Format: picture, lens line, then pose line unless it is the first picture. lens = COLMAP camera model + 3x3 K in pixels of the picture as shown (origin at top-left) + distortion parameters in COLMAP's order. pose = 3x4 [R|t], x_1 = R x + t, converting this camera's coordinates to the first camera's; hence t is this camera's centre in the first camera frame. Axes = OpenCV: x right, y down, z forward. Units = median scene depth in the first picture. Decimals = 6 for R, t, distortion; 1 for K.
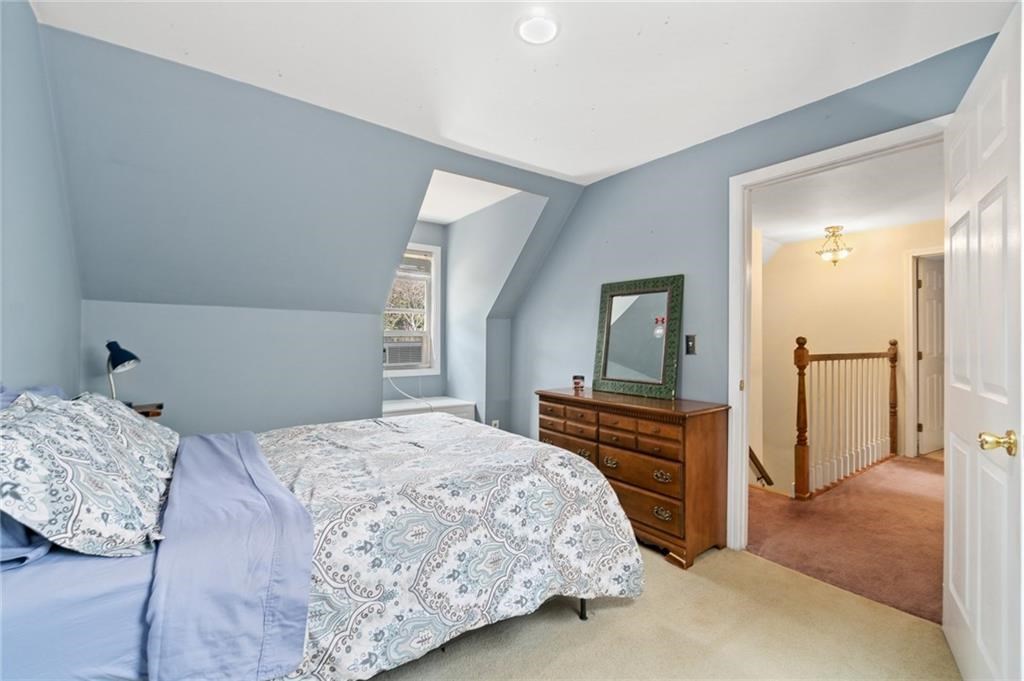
lens RADIAL K [[452.7, 0, 540.0], [0, 452.7, 348.0], [0, 0, 1]] dist [0.000278, 0.000665]
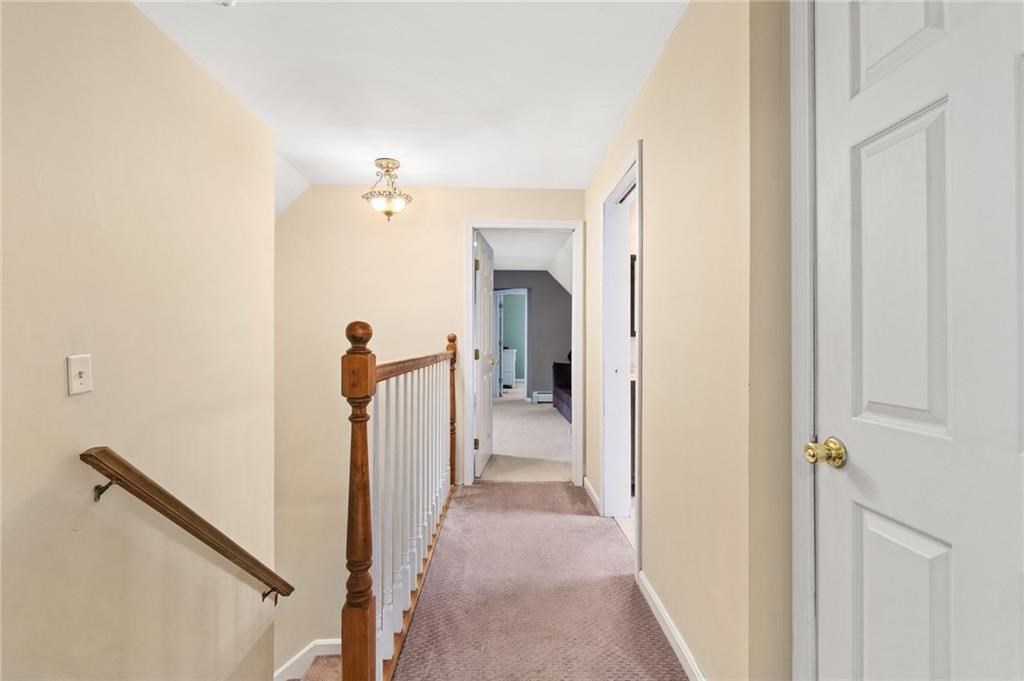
lens RADIAL K [[452.7, 0, 516.7], [0, 452.7, 341.3], [0, 0, 1]] dist [0.000278, 0.000665]
pose [[0.607555, 0.003820, 0.794268, 0.251699], [-0.001939, 0.999993, -0.003326, -0.004676], [-0.794275, 0.000480, 0.607558, 0.469890]]
